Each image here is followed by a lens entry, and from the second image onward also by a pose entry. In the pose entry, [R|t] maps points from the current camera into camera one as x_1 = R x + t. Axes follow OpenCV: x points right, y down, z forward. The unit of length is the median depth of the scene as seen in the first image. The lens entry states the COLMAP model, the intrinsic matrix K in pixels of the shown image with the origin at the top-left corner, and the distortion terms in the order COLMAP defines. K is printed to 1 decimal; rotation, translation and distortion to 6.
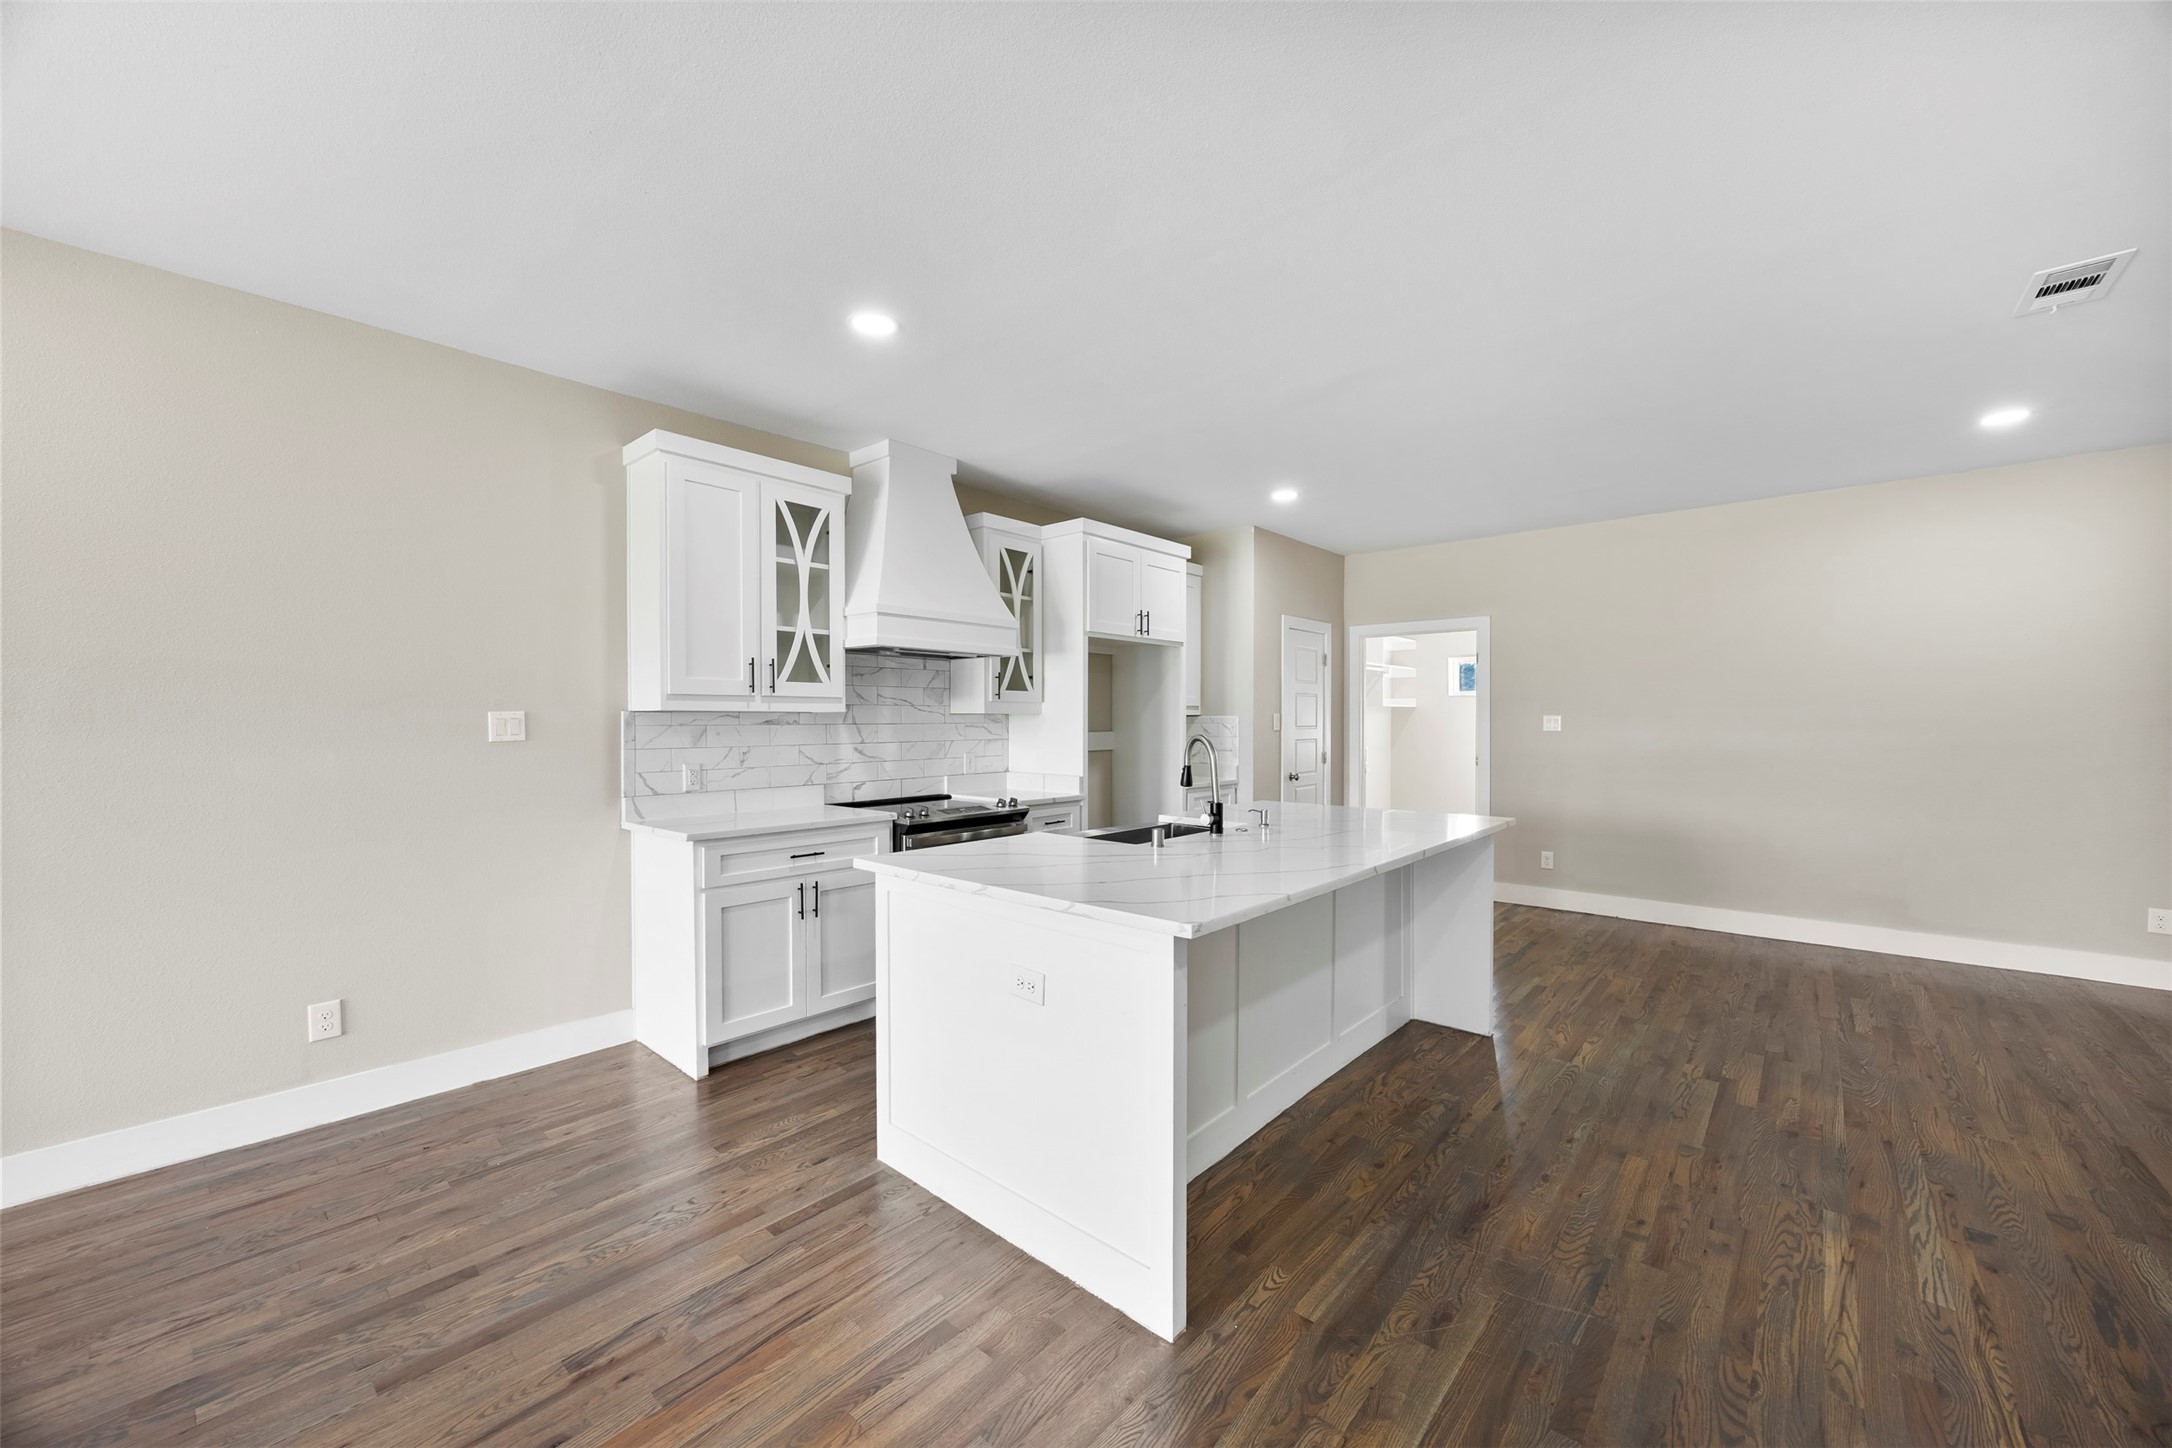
lens RADIAL K [[824.6, 0, 1080.0], [0, 824.6, 733.5], [0, 0, 1]] dist [-0.001929, -0.001140]
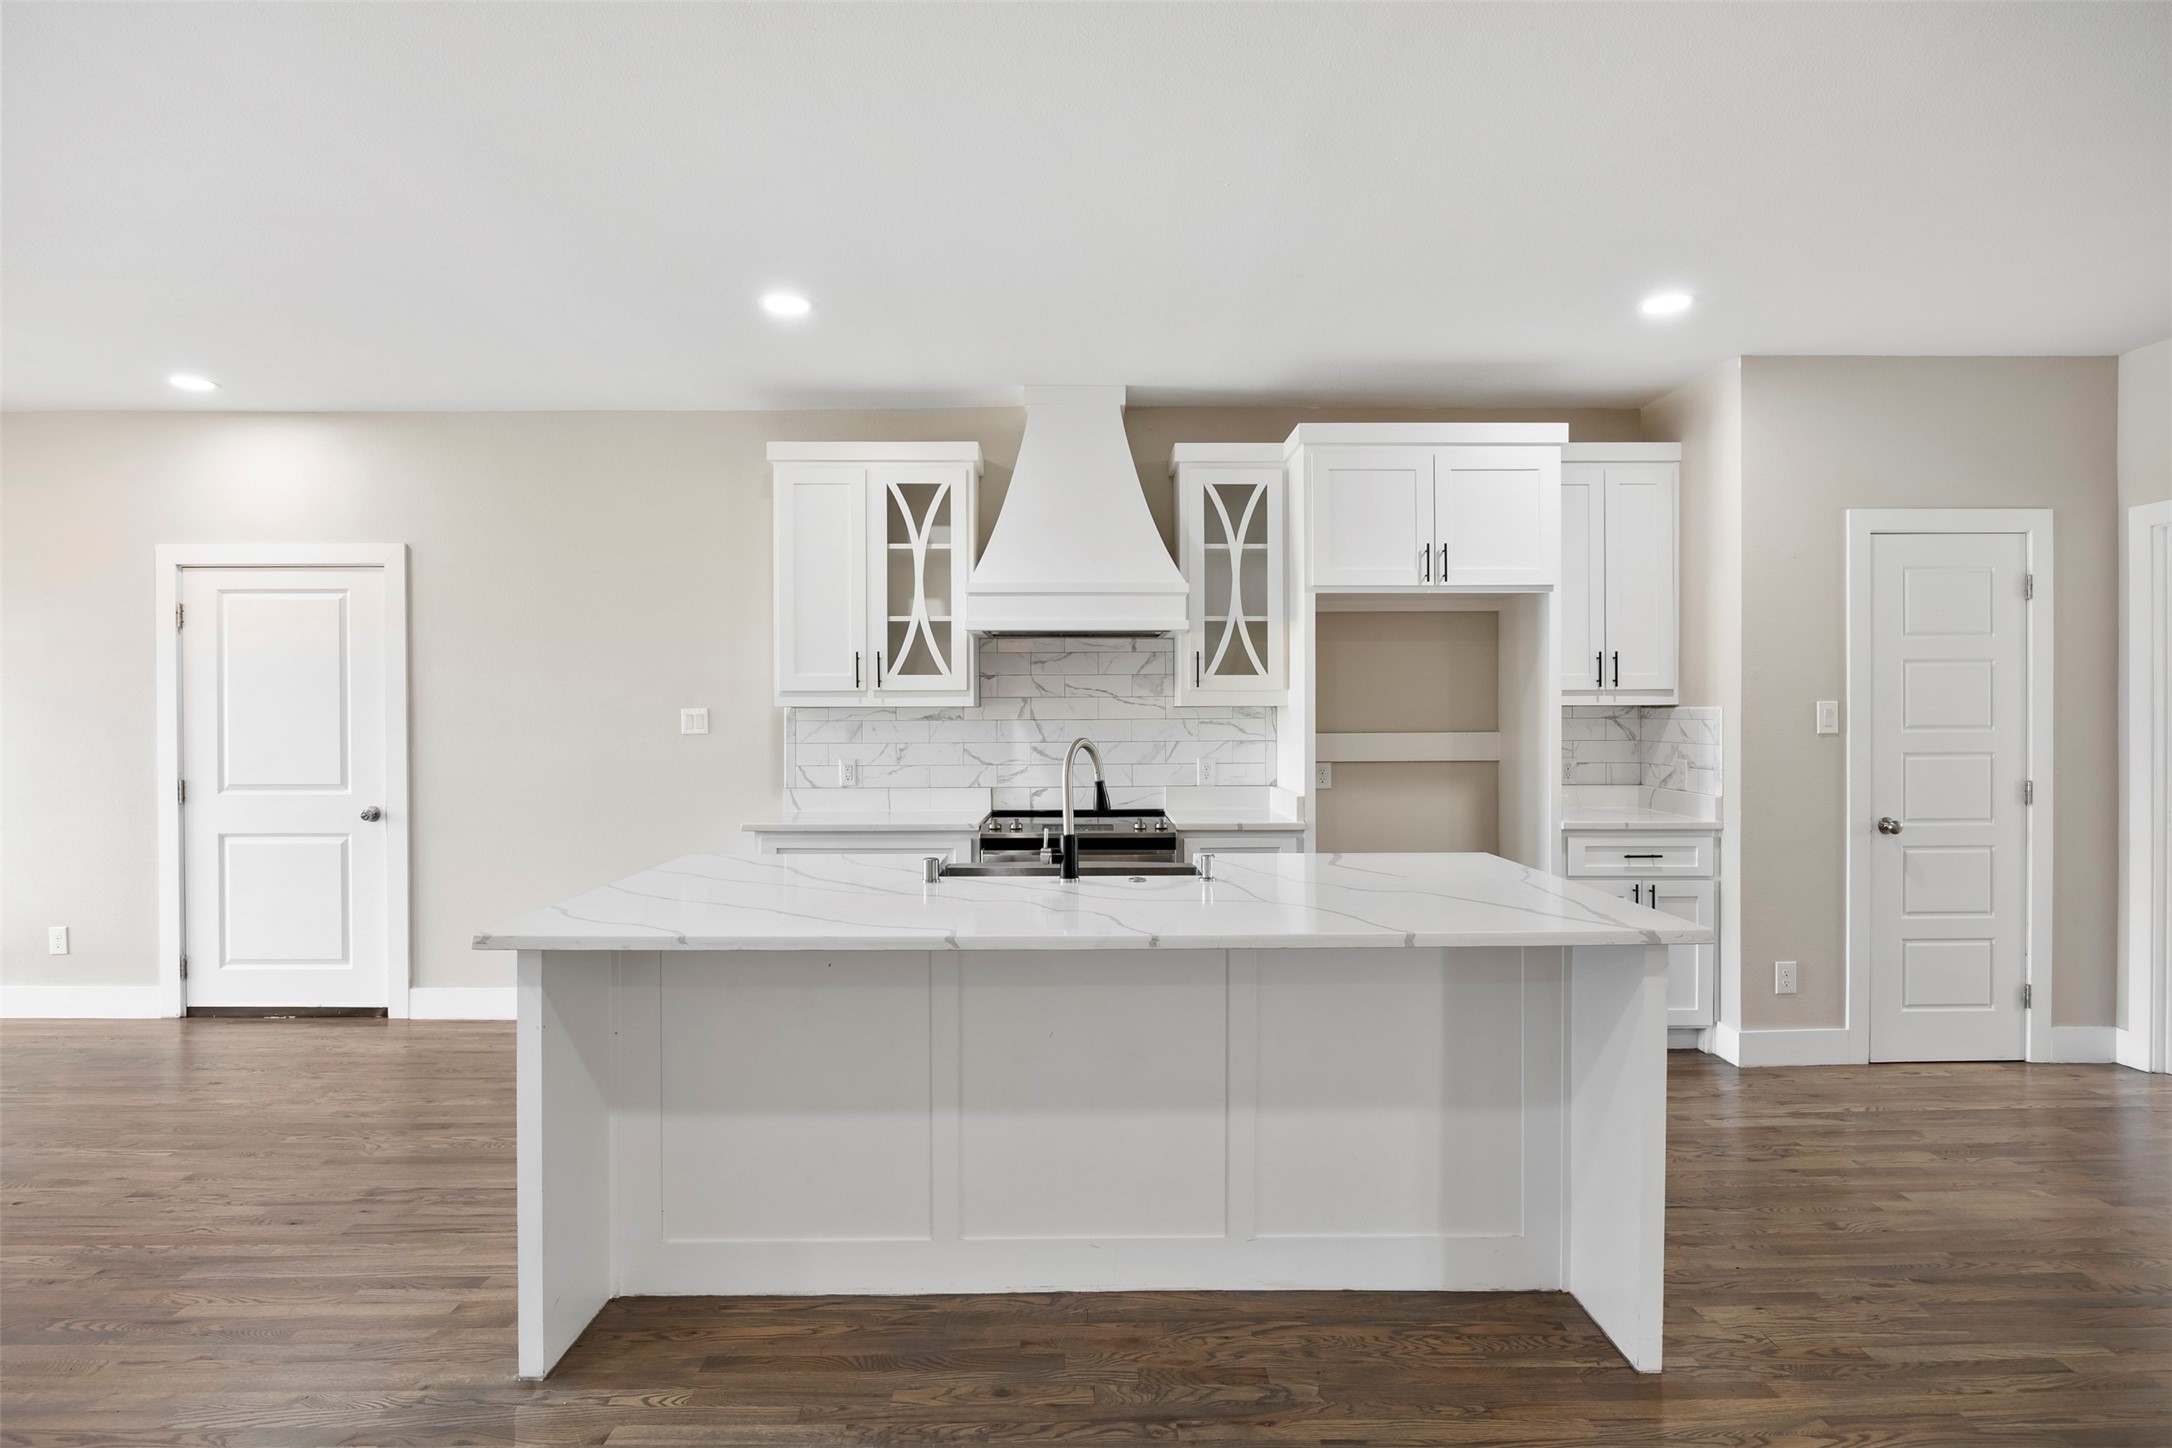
lens RADIAL K [[1107.2, 0, 1086.7], [0, 1107.2, 721.3], [0, 0, 1]] dist [-0.009868, 0.001141]
pose [[0.672306, 0.005457, -0.740254, 0.747497], [-0.009769, 0.999951, -0.001500, -0.010492], [0.740209, 0.008240, 0.672326, 0.316568]]
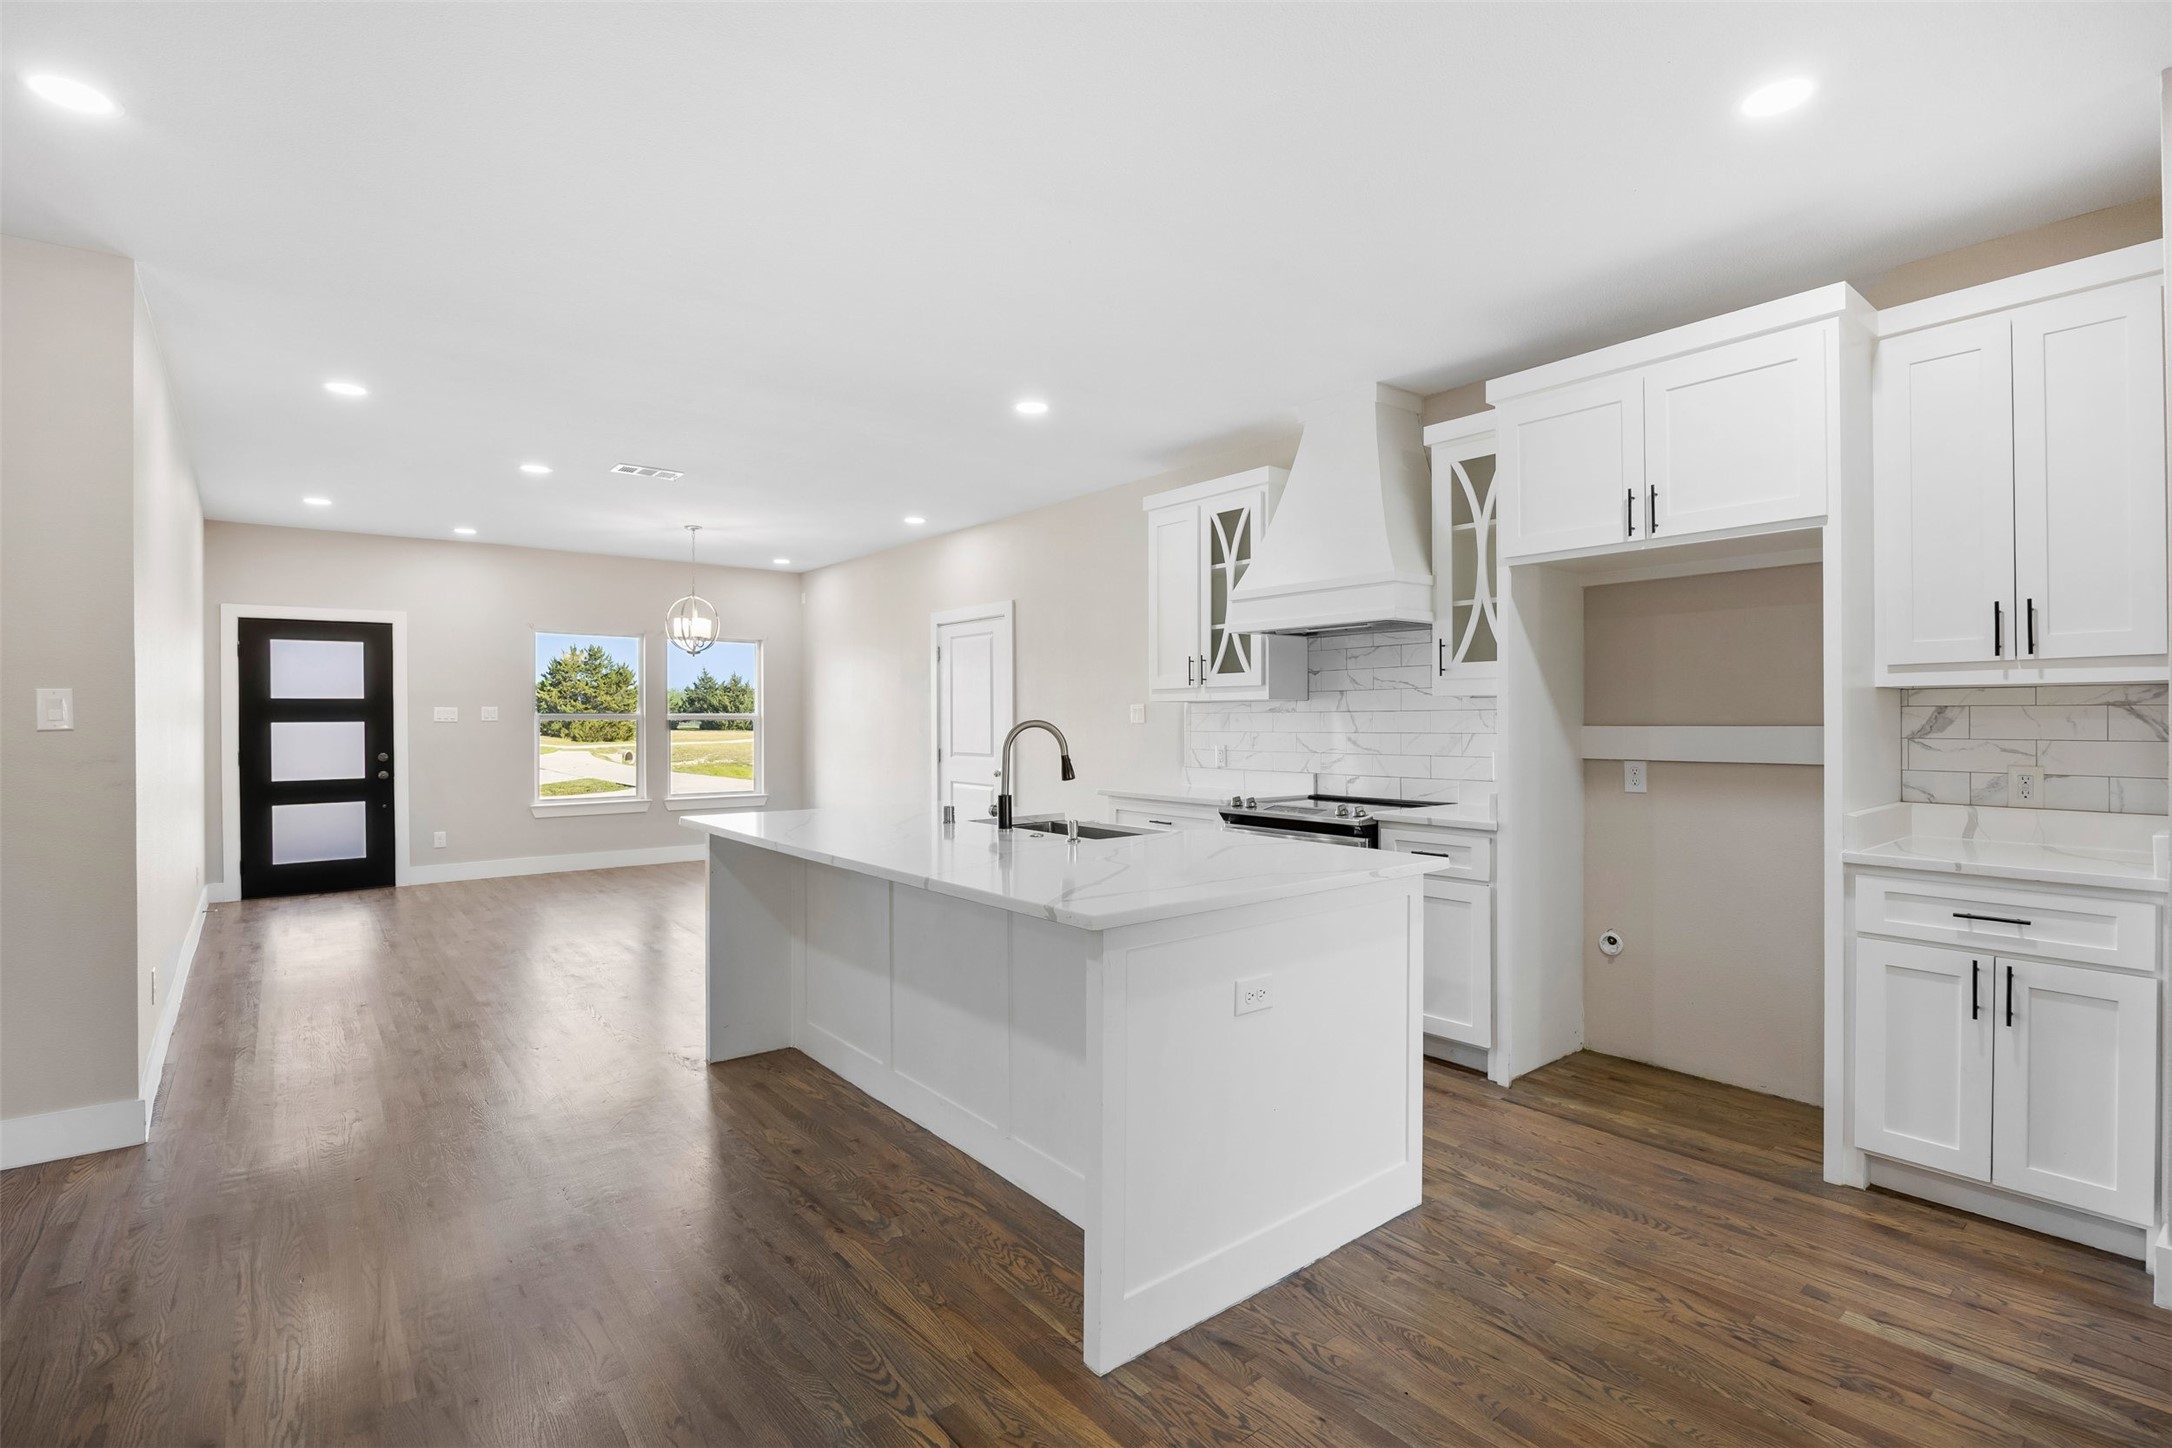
lens RADIAL K [[998.7, 0, 1097.1], [0, 998.7, 725.5], [0, 0, 1]] dist [-0.011655, 0.000347]
pose [[-0.155786, 0.007431, -0.987763, 1.045354], [-0.013891, 0.999856, 0.009713, -0.003512], [0.987693, 0.015234, -0.155661, 1.079274]]
